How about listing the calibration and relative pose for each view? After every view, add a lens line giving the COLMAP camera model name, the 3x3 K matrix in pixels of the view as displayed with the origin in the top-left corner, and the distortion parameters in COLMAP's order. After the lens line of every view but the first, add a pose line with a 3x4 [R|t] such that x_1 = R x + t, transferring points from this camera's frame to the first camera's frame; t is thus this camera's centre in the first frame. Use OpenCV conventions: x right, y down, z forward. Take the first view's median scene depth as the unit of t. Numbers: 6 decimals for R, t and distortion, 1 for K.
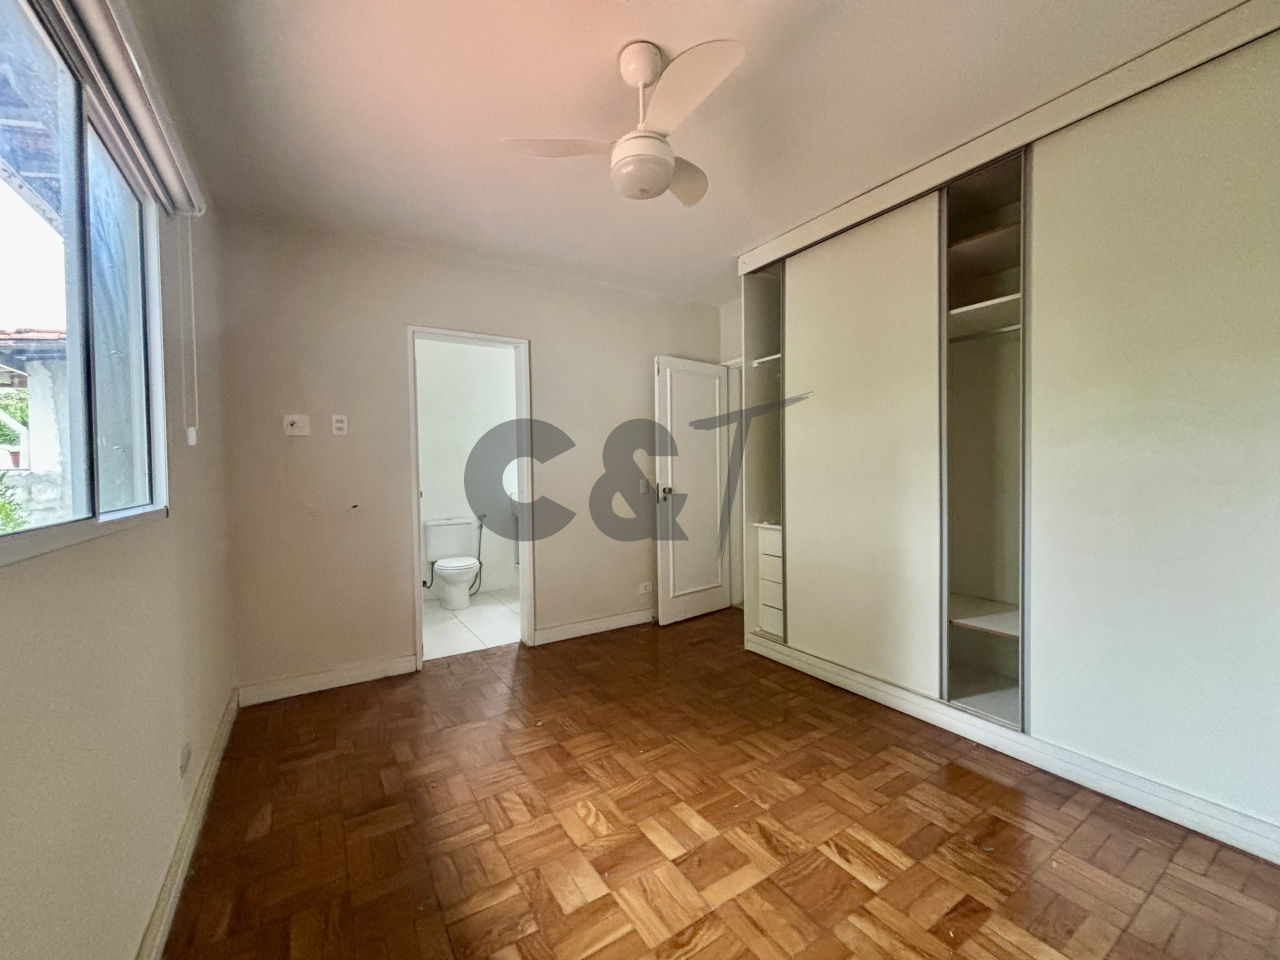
lens RADIAL K [[511.3, 0, 637.7], [0, 511.3, 475.6], [0, 0, 1]] dist [-0.003978, 0.000410]
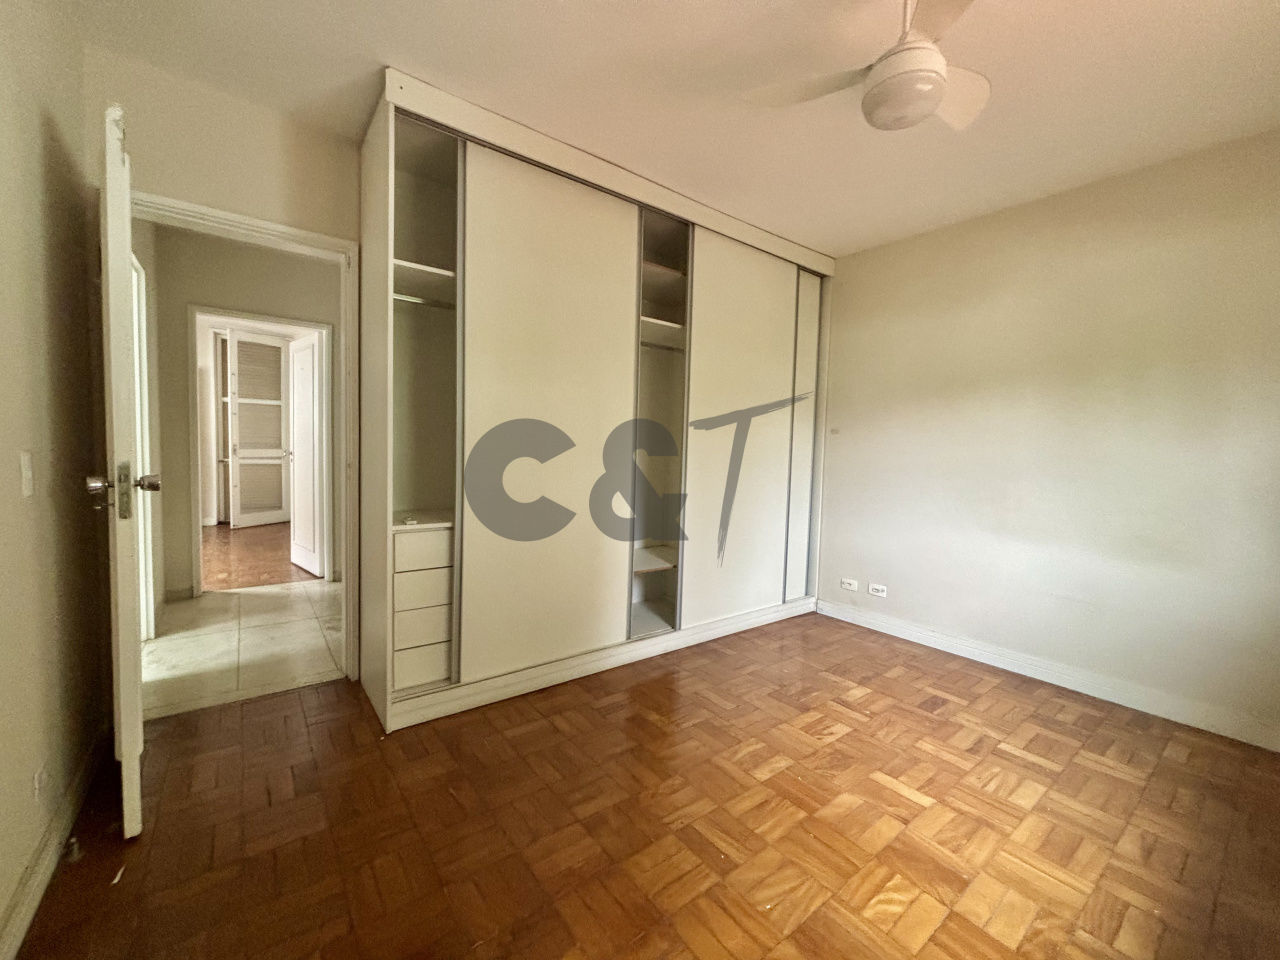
lens RADIAL K [[511.3, 0, 641.3], [0, 511.3, 479.0], [0, 0, 1]] dist [-0.003978, 0.000410]
pose [[-0.086615, -0.048329, 0.995069, -0.596657], [-0.014958, 0.998773, 0.047207, 0.003331], [-0.996130, -0.010795, -0.087232, 1.097934]]
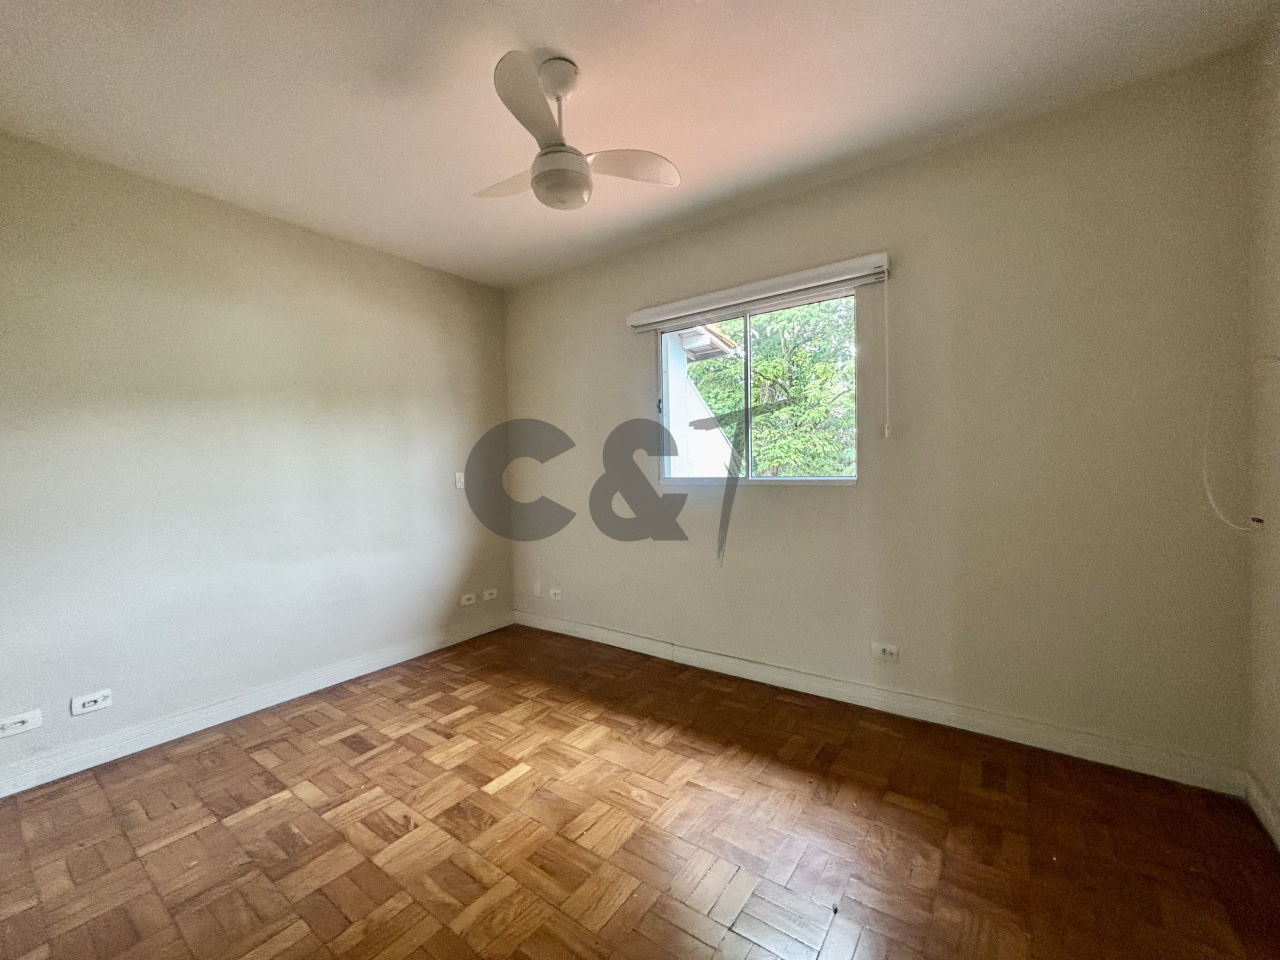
lens RADIAL K [[511.3, 0, 634.1], [0, 511.3, 479.2], [0, 0, 1]] dist [-0.003978, 0.000410]
pose [[-0.938362, 0.053370, -0.341510, 0.187985], [0.039581, 0.998100, 0.047224, -0.027322], [0.343382, 0.030796, -0.938691, 1.493170]]
